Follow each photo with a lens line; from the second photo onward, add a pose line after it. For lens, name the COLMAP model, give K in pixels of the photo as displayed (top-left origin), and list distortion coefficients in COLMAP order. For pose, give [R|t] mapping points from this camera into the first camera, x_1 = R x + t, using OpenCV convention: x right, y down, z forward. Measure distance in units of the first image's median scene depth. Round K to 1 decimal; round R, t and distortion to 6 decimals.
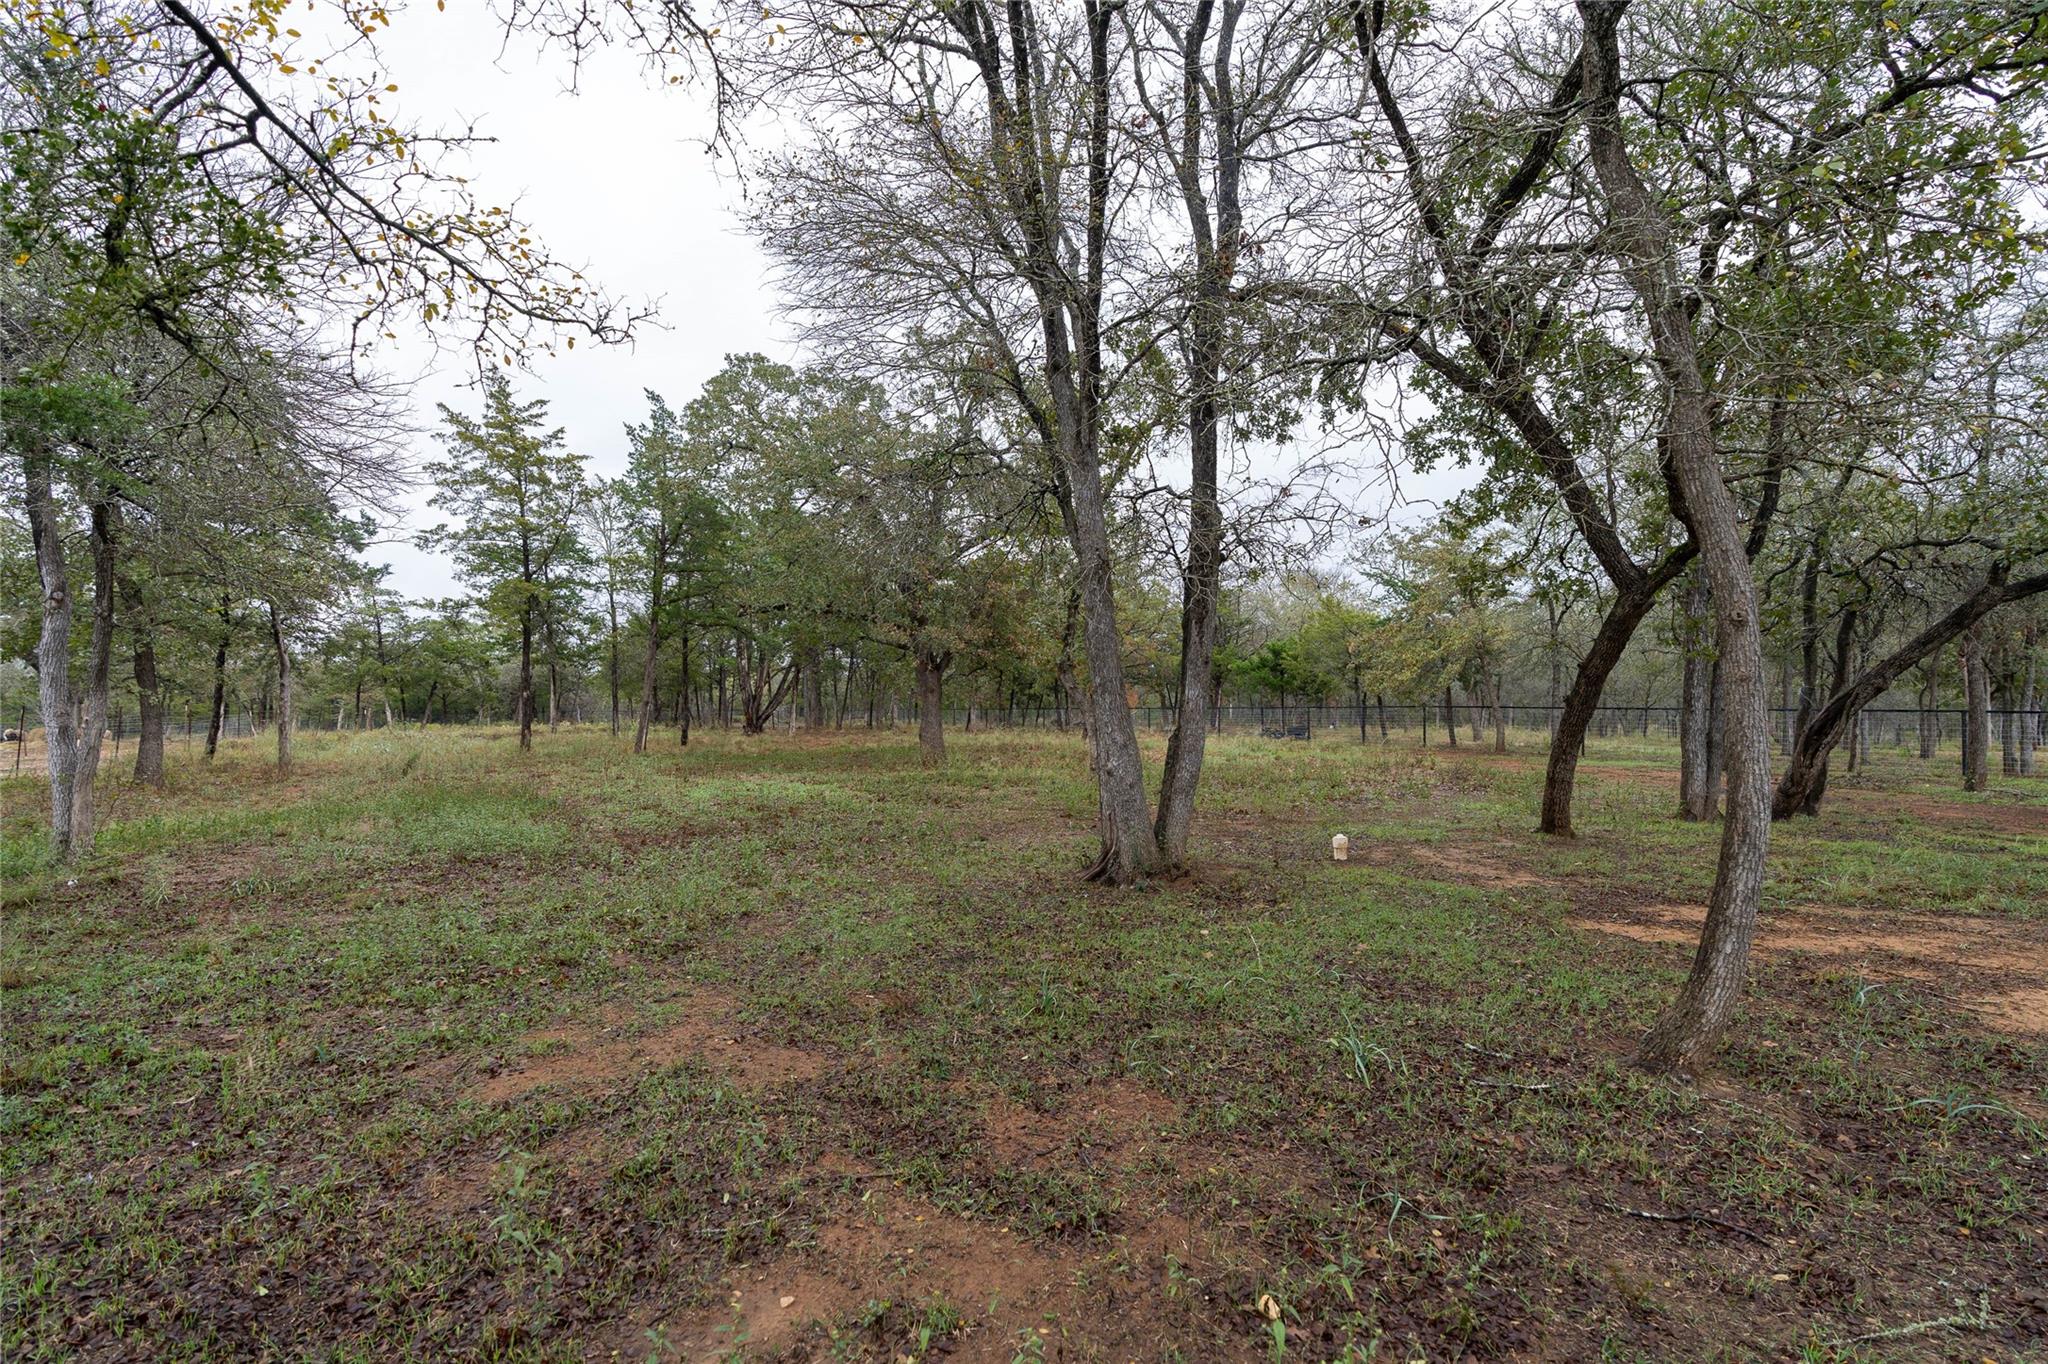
lens RADIAL K [[1513.9, 0, 1024.0], [0, 1513.9, 682.0], [0, 0, 1]] dist [0.004211, -0.000908]
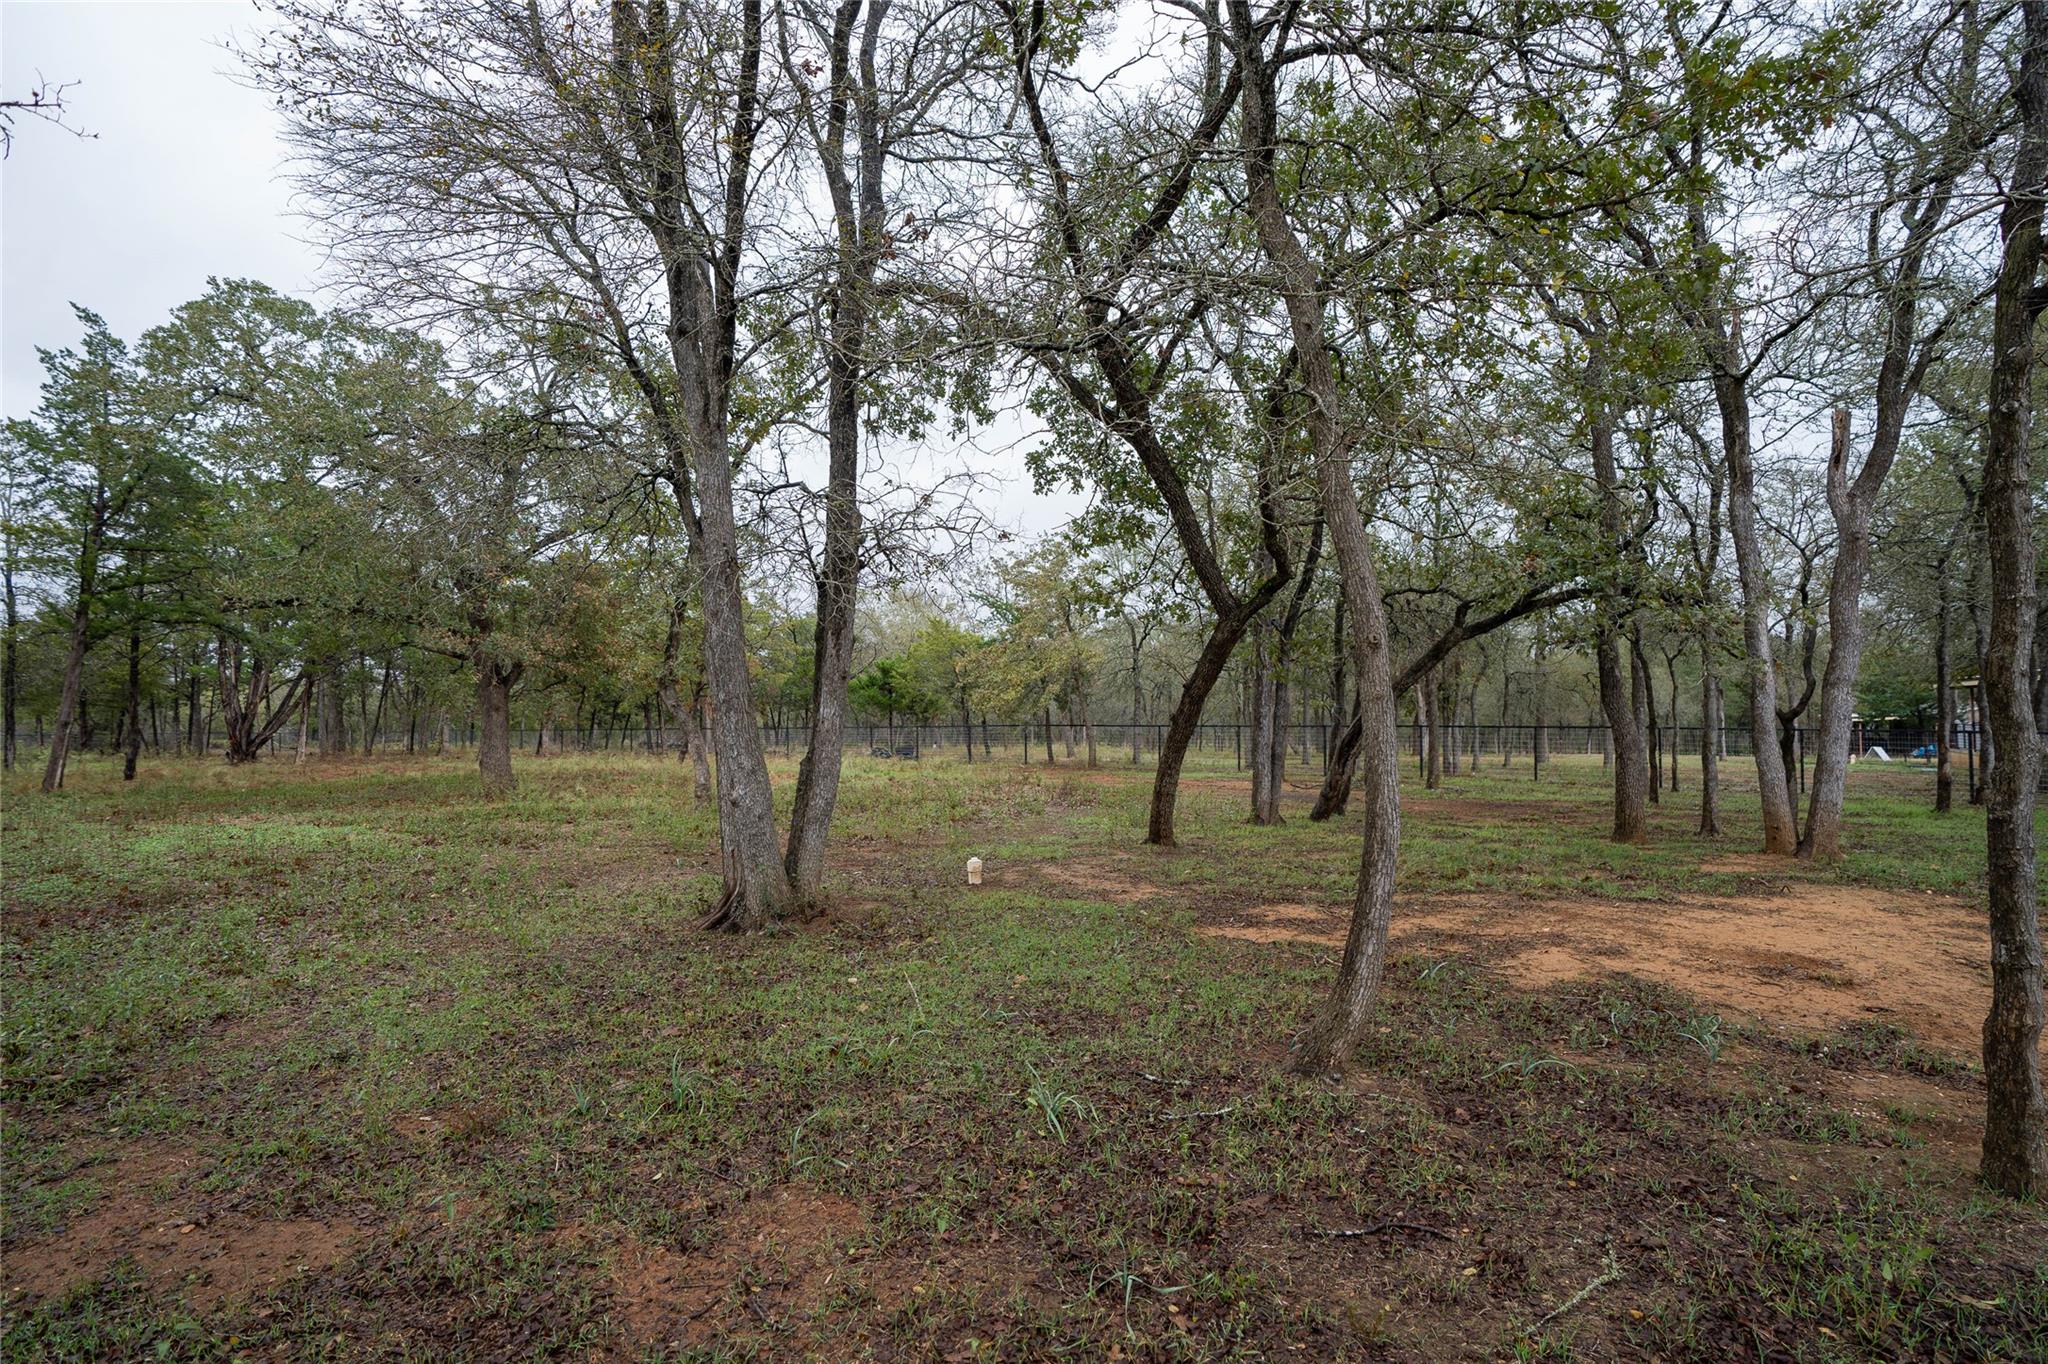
lens RADIAL K [[1007.4, 0, 1026.3], [0, 1007.4, 686.4], [0, 0, 1]] dist [-0.080099, 0.039188]
pose [[0.881331, 0.013488, 0.472308, -0.067689], [-0.002266, 0.999702, -0.024321, 0.006813], [-0.472495, 0.020365, 0.881098, 0.418123]]
